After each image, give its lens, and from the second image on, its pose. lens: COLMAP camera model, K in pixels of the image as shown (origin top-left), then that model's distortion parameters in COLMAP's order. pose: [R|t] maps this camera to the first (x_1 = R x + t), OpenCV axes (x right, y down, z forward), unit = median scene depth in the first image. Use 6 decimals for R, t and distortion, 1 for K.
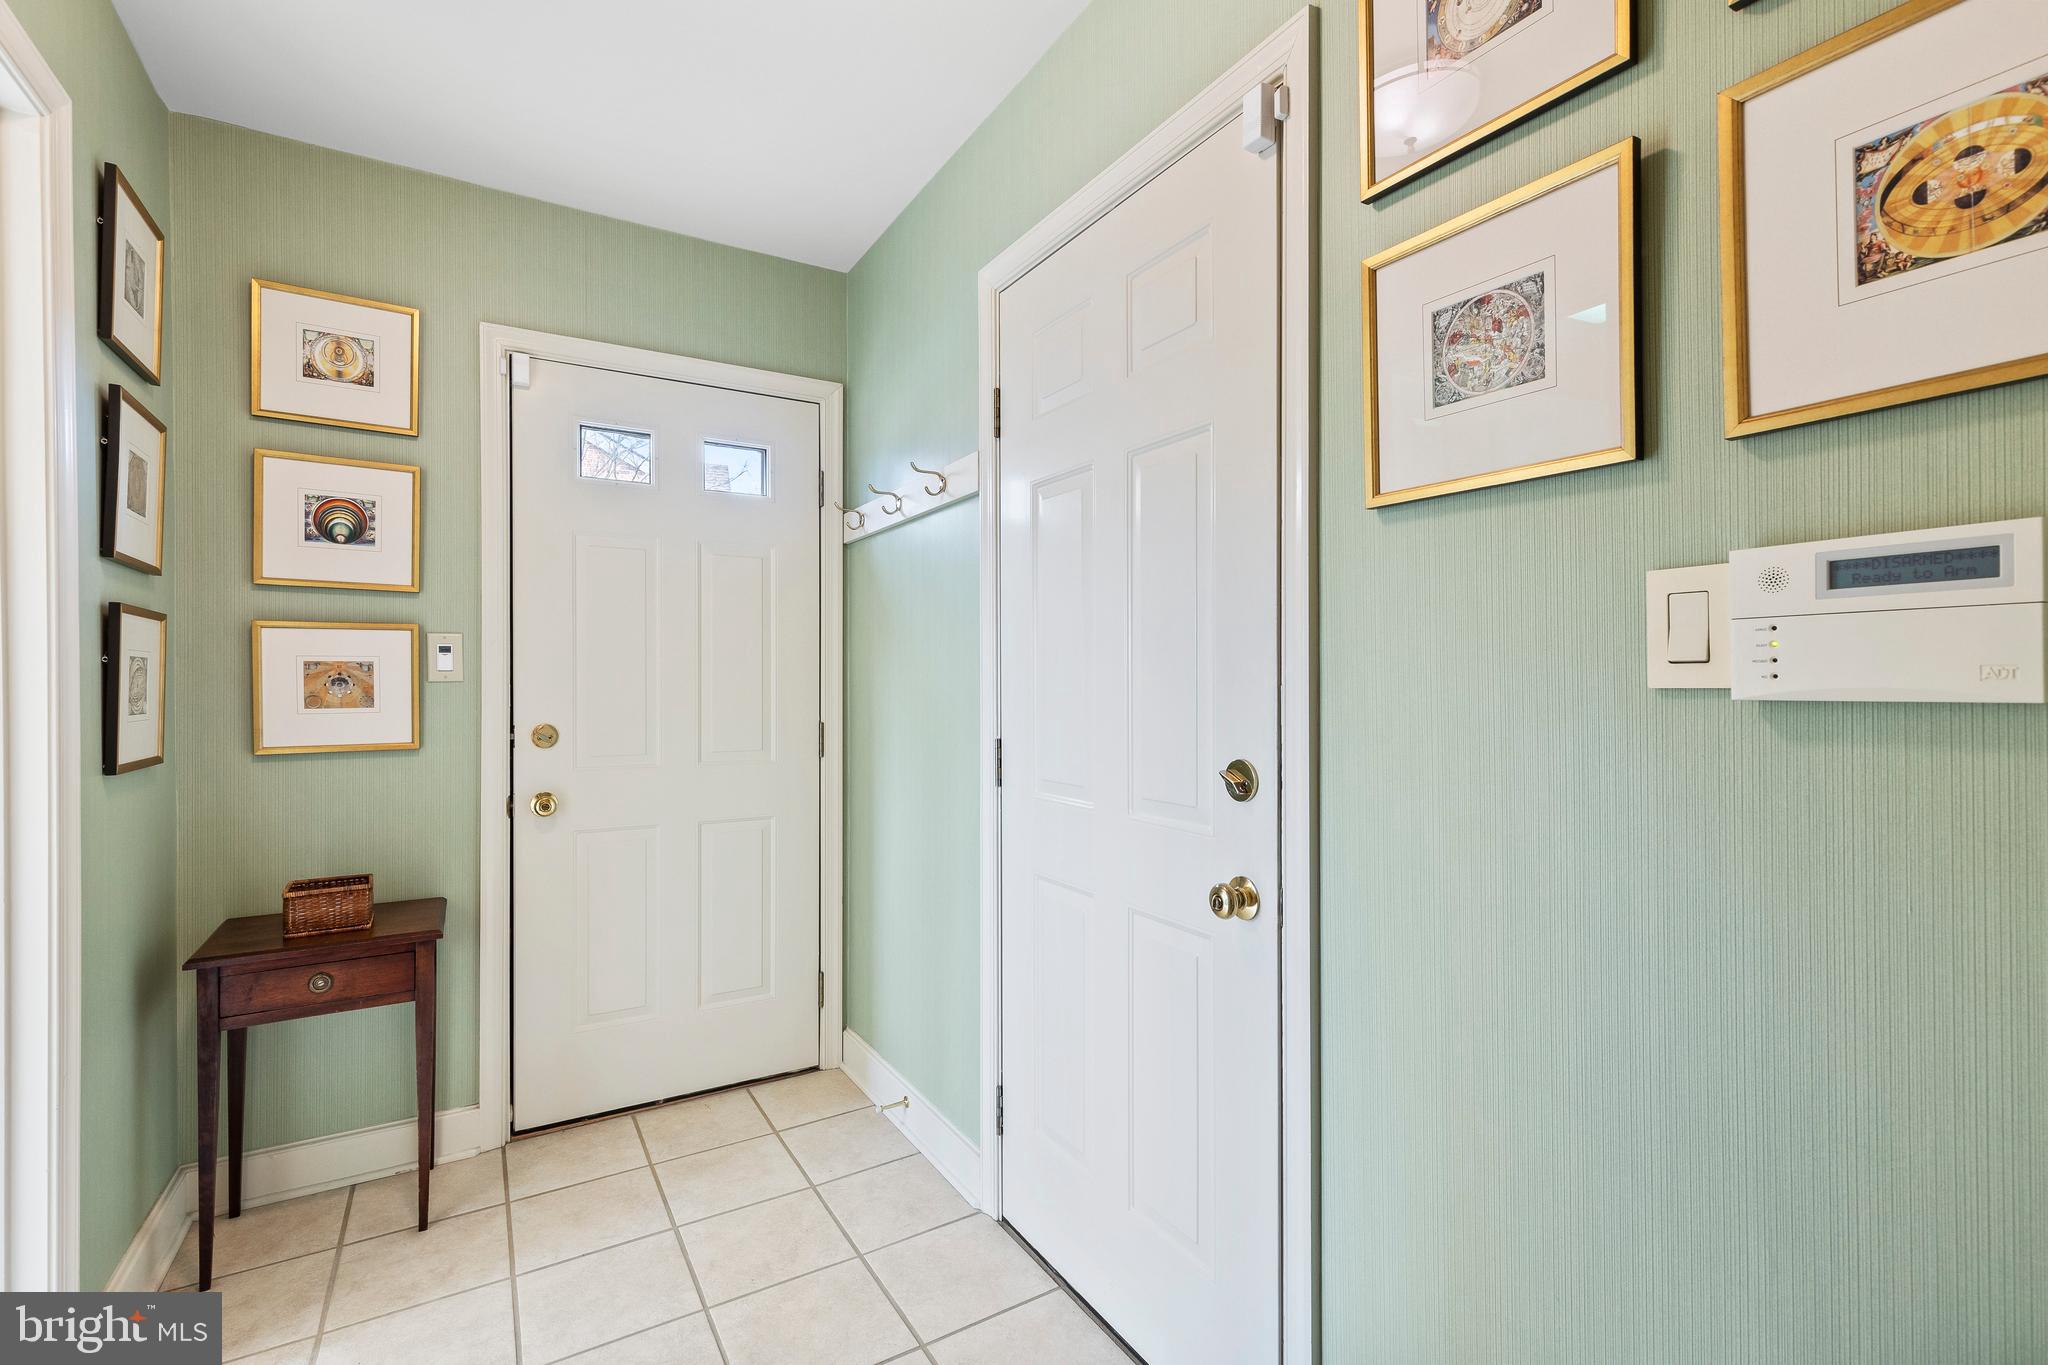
lens RADIAL K [[943.5, 0, 1027.1], [0, 943.5, 678.2], [0, 0, 1]] dist [0.004224, 0.000145]
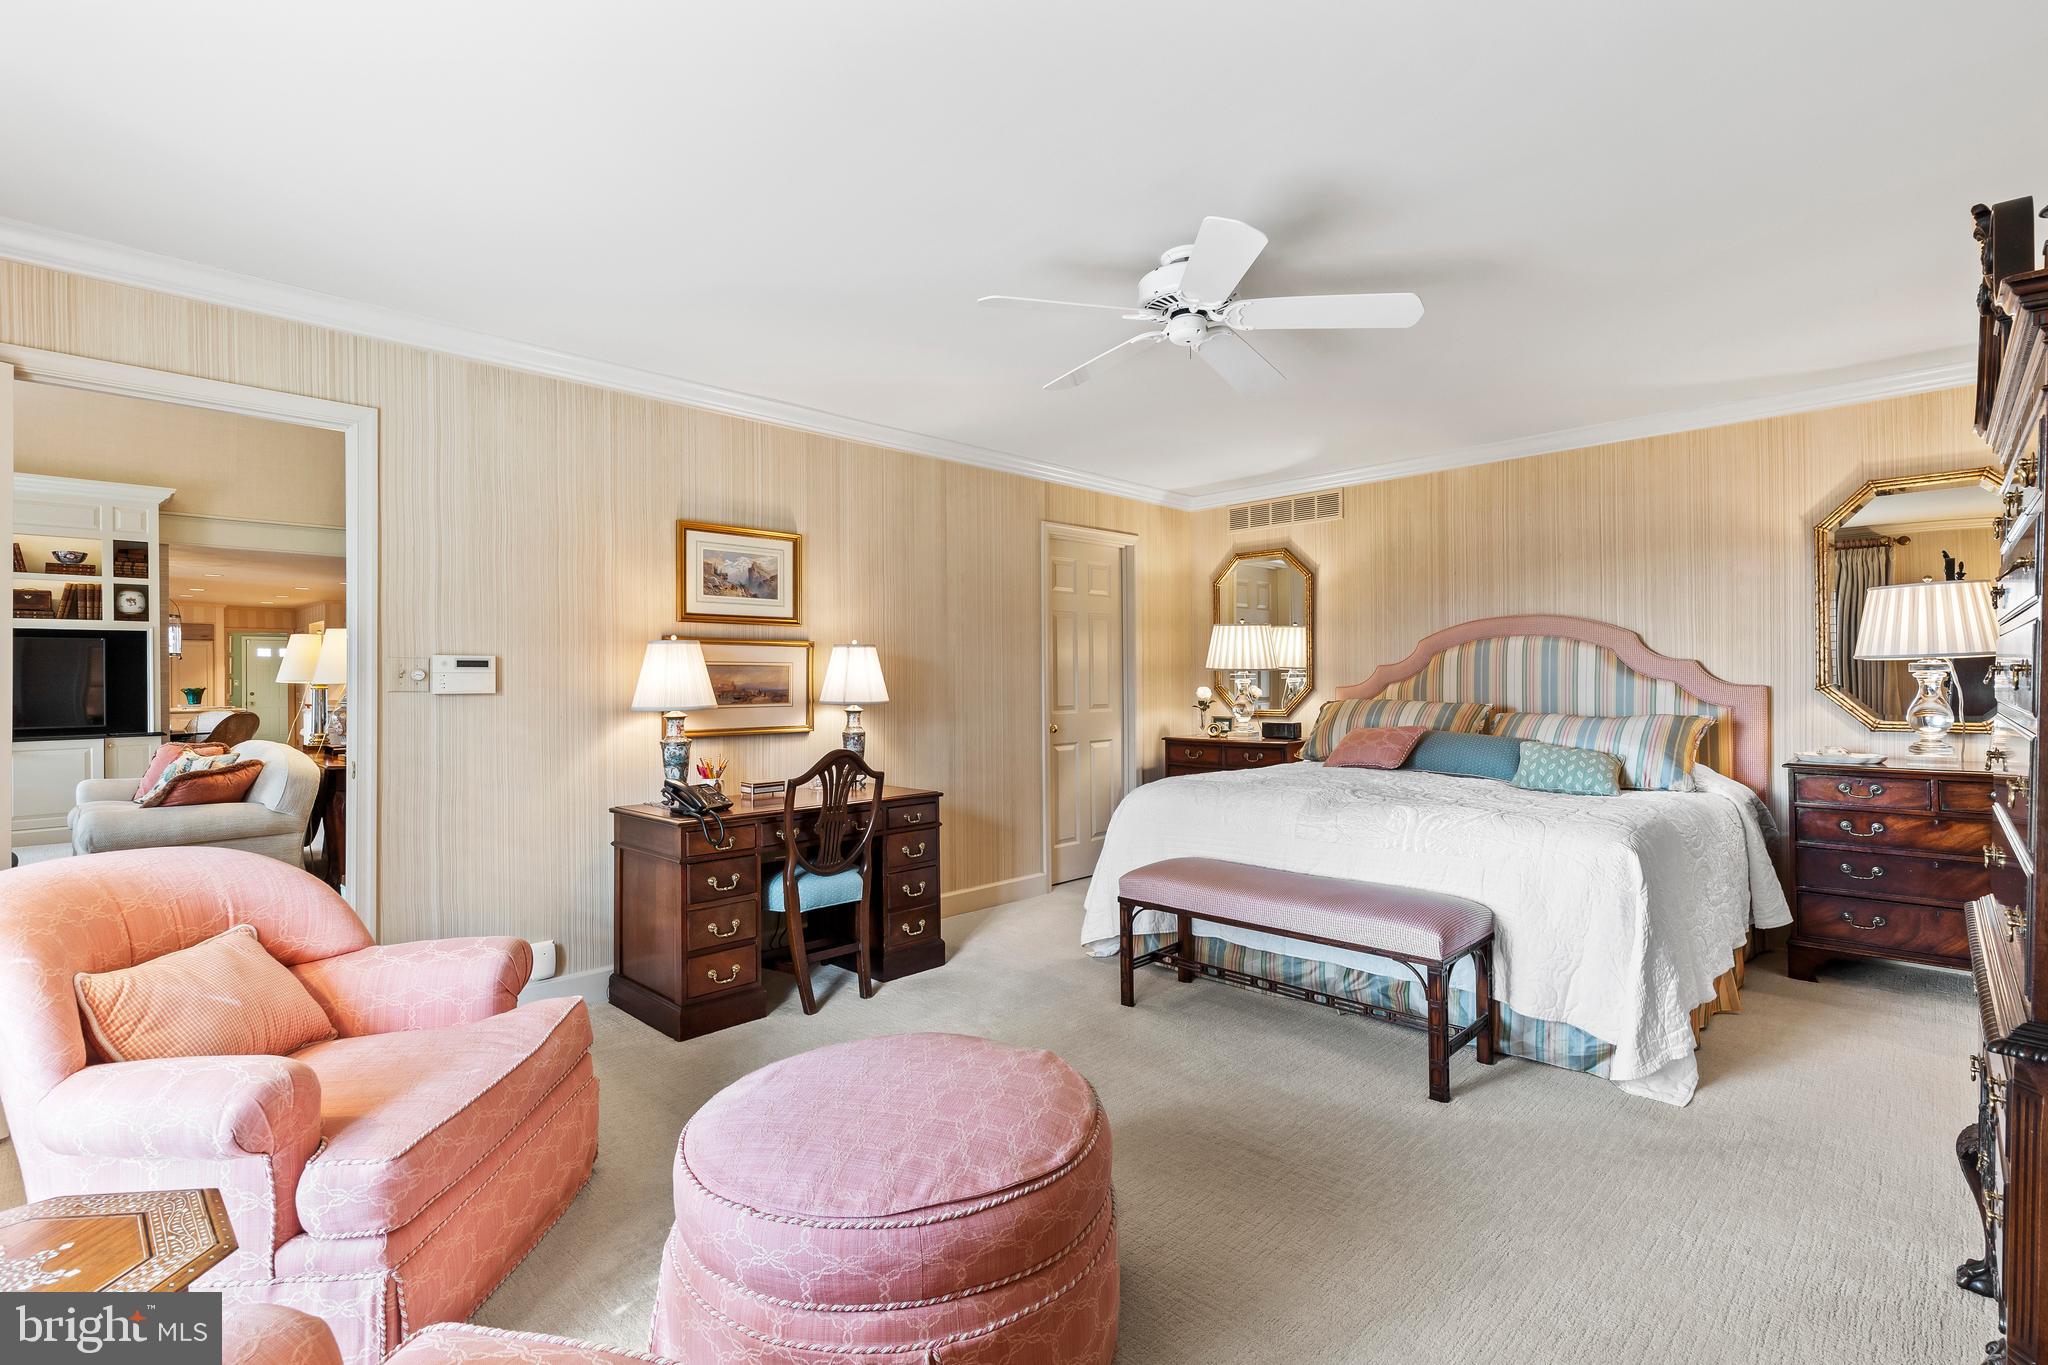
lens RADIAL K [[943.5, 0, 1024.5], [0, 943.5, 682.3], [0, 0, 1]] dist [0.004224, 0.000145]
pose [[-0.268048, -0.002363, 0.963403, -3.830526], [-0.005982, 0.999982, 0.000789, -0.045643], [-0.963387, -0.005551, -0.268058, -0.287101]]
